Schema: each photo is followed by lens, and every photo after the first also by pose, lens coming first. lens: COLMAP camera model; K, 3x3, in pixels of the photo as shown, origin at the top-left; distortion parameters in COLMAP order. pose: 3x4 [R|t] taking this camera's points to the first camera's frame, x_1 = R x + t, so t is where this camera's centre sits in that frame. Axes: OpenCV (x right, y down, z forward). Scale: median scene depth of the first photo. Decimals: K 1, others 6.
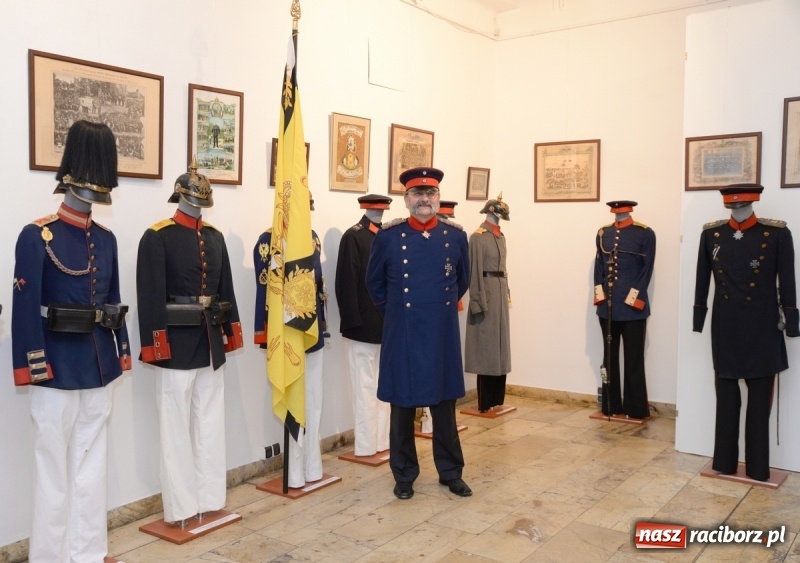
lens RADIAL K [[783.4, 0, 374.8], [0, 783.4, 281.4], [0, 0, 1]] dist [0.011278, 0.143202]
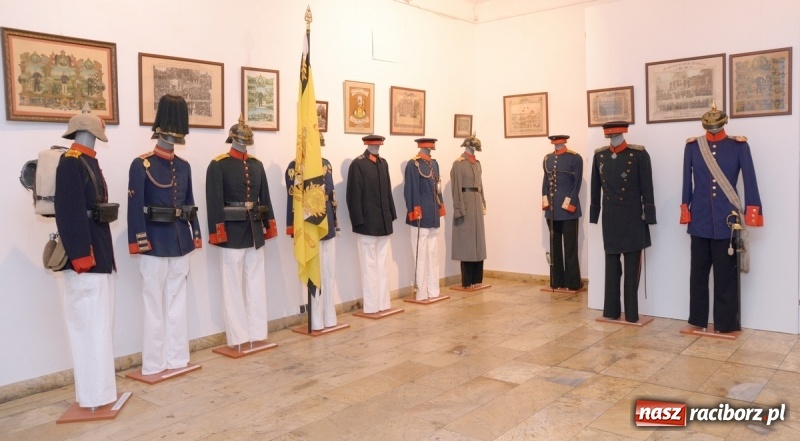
lens RADIAL K [[638.1, 0, 401.3], [0, 638.1, 200.4], [0, 0, 1]] dist [-0.003781, 0.005992]
pose [[0.997668, -0.020988, -0.064952, 0.151125], [0.020119, 0.999700, -0.014001, 0.035173], [0.065226, 0.012662, 0.997790, -0.225759]]
